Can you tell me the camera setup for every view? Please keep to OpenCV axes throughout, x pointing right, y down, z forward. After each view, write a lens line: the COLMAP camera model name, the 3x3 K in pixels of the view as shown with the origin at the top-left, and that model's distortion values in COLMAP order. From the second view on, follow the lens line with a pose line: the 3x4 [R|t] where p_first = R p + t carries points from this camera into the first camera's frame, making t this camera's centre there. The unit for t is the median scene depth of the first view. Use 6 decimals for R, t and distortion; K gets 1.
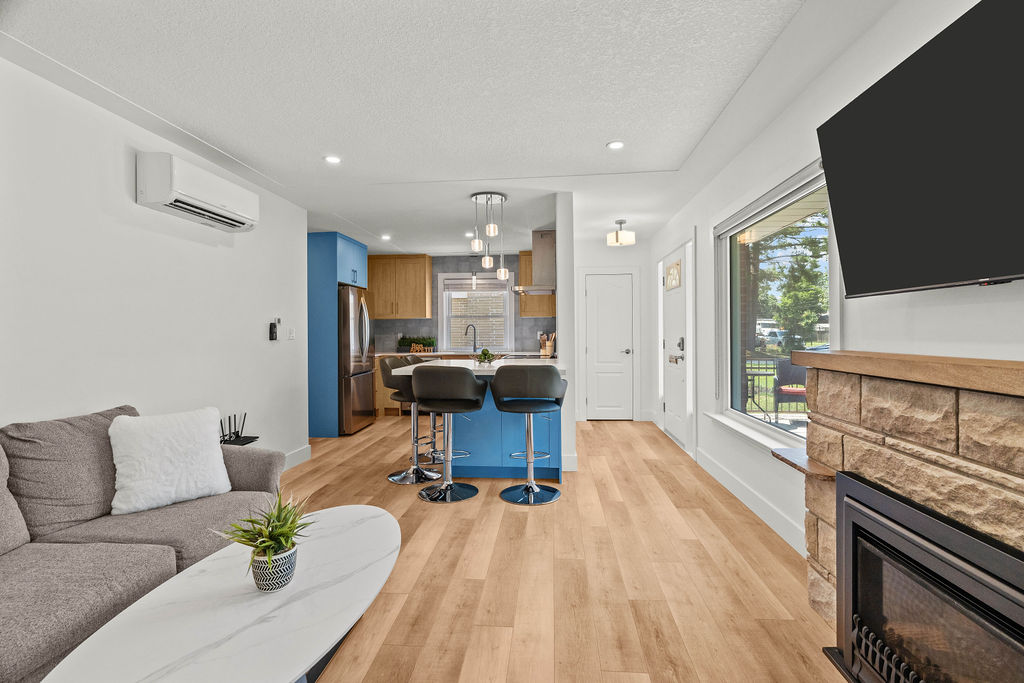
lens RADIAL K [[465.5, 0, 505.2], [0, 465.5, 322.8], [0, 0, 1]] dist [-0.001559, -0.001275]
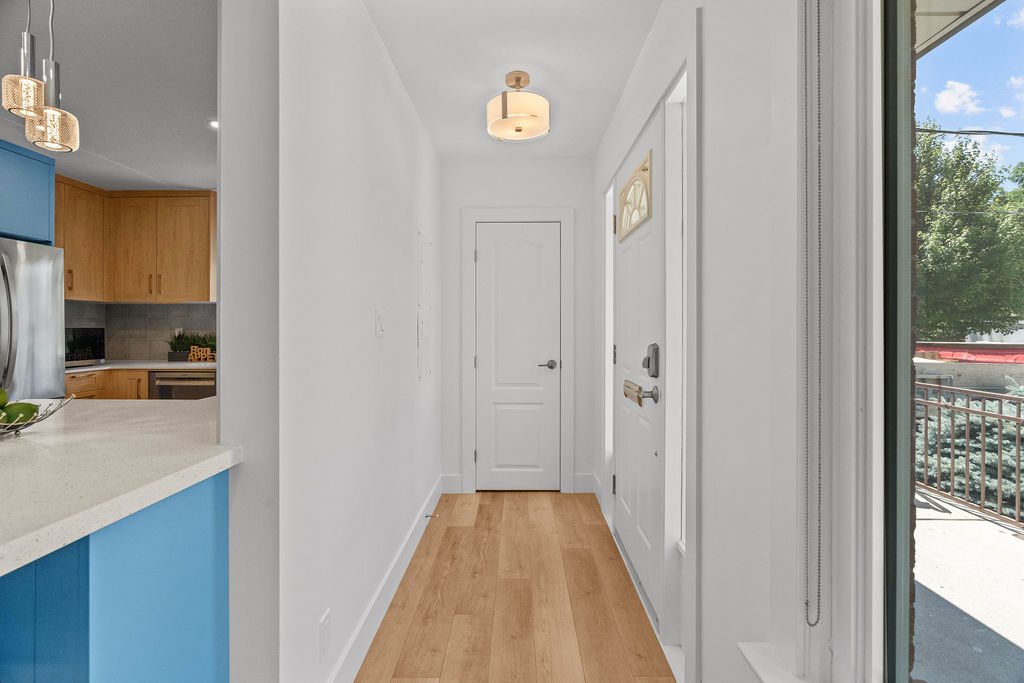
lens RADIAL K [[465.5, 0, 506.6], [0, 465.5, 320.1], [0, 0, 1]] dist [-0.001559, -0.001275]
pose [[0.996897, 0.005372, 0.078528, 0.367276], [-0.005962, 0.999956, 0.007289, 0.013990], [-0.078486, -0.007734, 0.996885, 1.012479]]
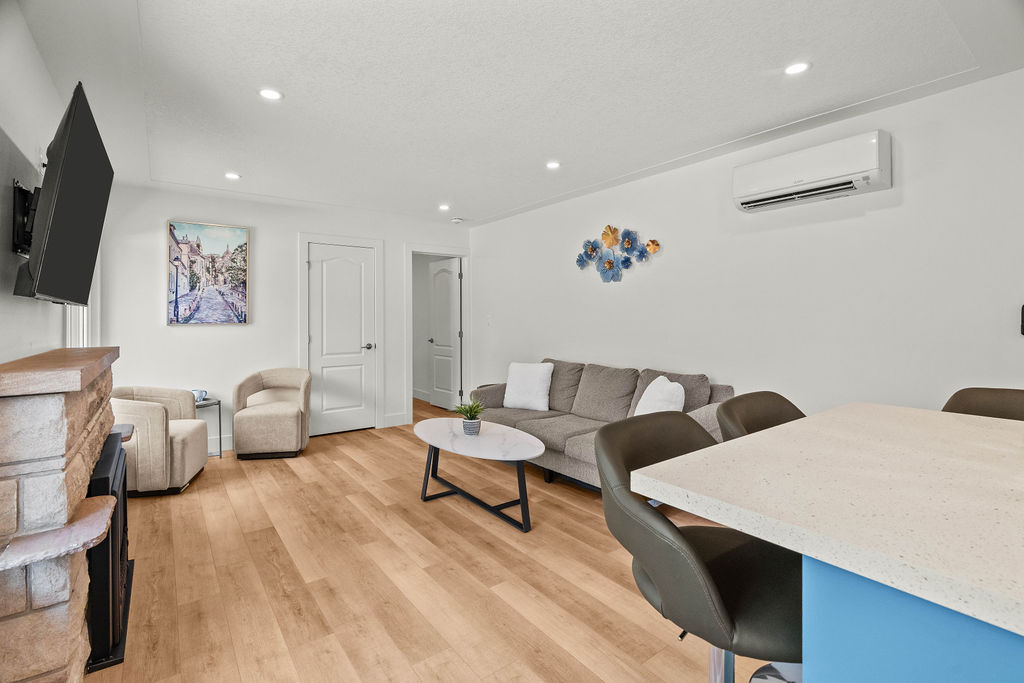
lens RADIAL K [[465.5, 0, 511.5], [0, 465.5, 306.1], [0, 0, 1]] dist [-0.001559, -0.001275]
pose [[-0.730675, -0.004674, -0.682710, 0.479486], [0.026070, 0.999056, -0.034742, 0.008558], [0.682228, -0.043183, -0.729863, 1.459501]]
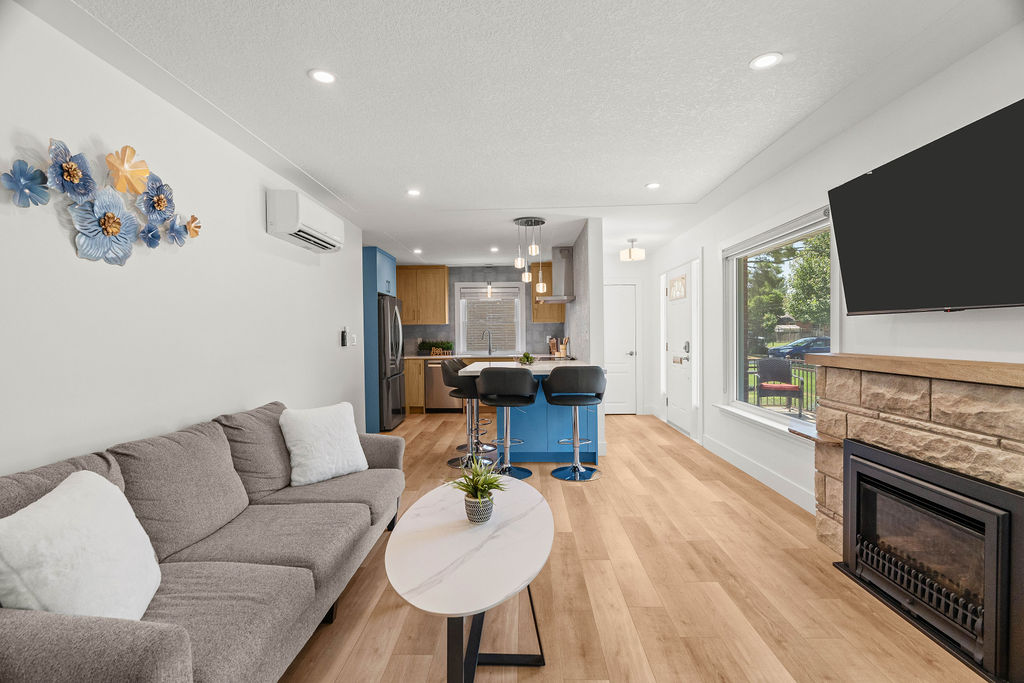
lens RADIAL K [[465.5, 0, 497.5], [0, 465.5, 332.9], [0, 0, 1]] dist [-0.001559, -0.001275]
pose [[0.998327, -0.004068, 0.057678, -0.267450], [0.003024, 0.999830, 0.018186, -0.020840], [-0.057742, -0.017981, 0.998170, -0.221447]]
